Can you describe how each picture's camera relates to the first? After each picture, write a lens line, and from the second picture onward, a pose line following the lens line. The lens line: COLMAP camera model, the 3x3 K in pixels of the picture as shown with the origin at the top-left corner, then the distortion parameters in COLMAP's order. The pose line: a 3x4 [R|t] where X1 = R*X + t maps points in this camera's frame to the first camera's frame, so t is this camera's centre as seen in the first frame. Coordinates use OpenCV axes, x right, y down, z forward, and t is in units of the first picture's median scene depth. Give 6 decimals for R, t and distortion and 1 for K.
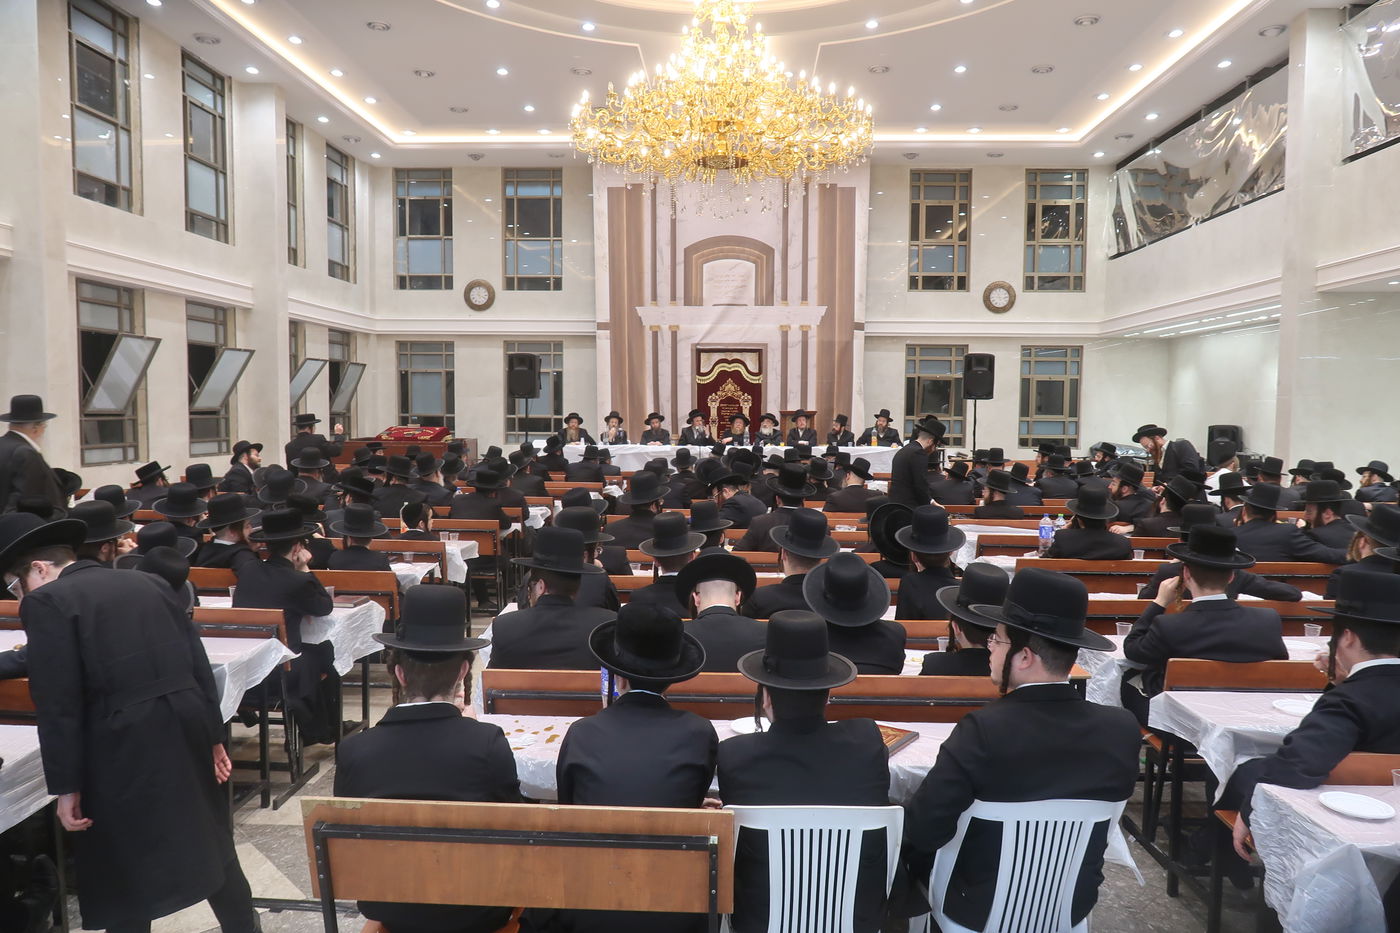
lens RADIAL K [[986.8, 0, 700.0], [0, 986.8, 466.5], [0, 0, 1]] dist [0.004447, 0.000803]
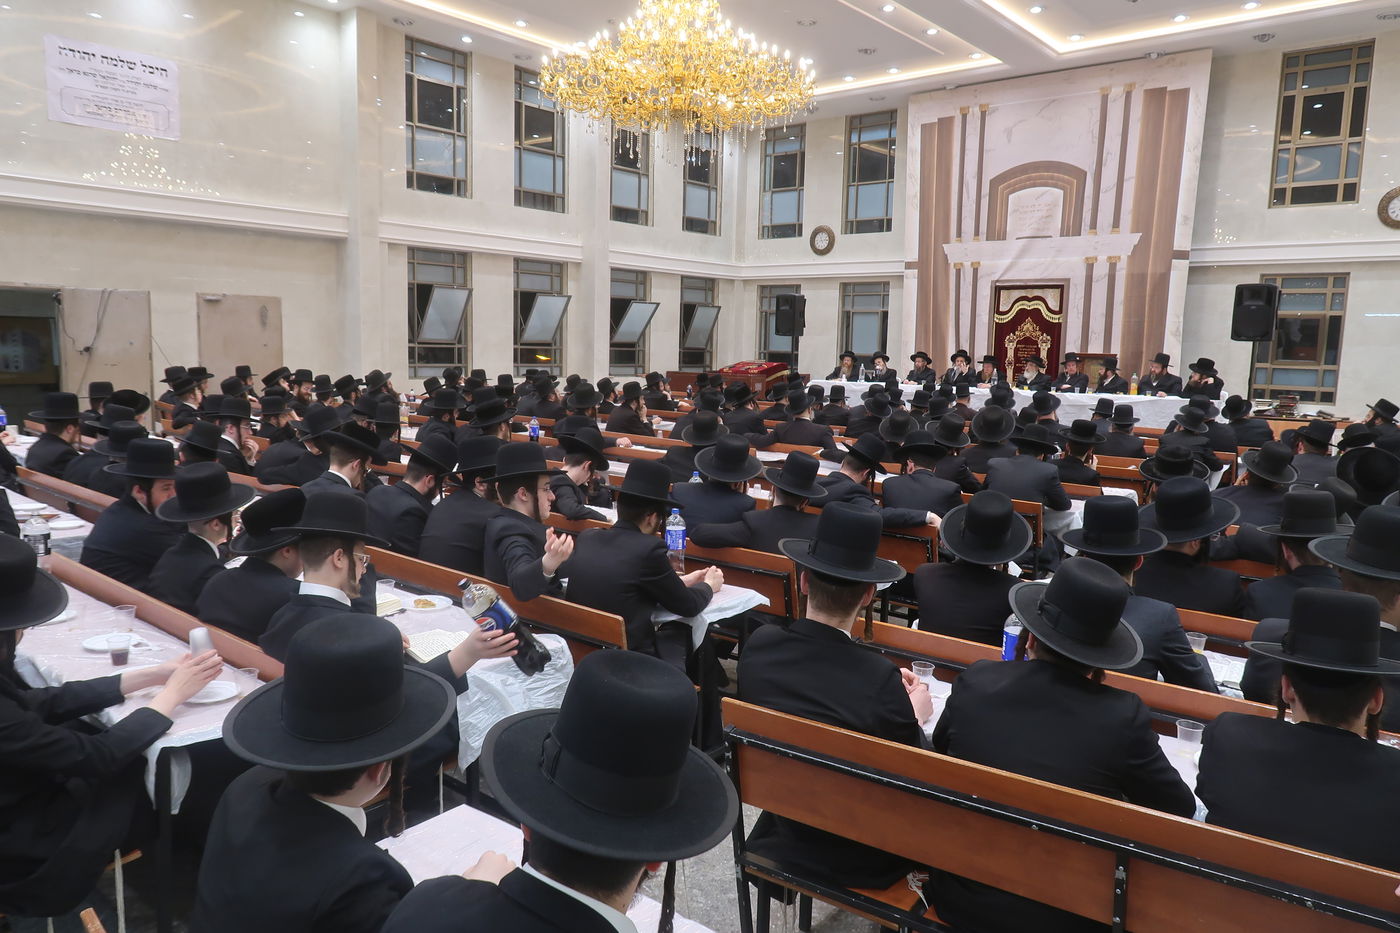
lens RADIAL K [[986.8, 0, 700.0], [0, 986.8, 466.5], [0, 0, 1]] dist [0.004447, 0.000803]
pose [[0.783705, 0.089677, -0.614626, 0.373334], [-0.054616, 0.995639, 0.075629, -0.002440], [0.618728, -0.025702, 0.785185, 0.071683]]
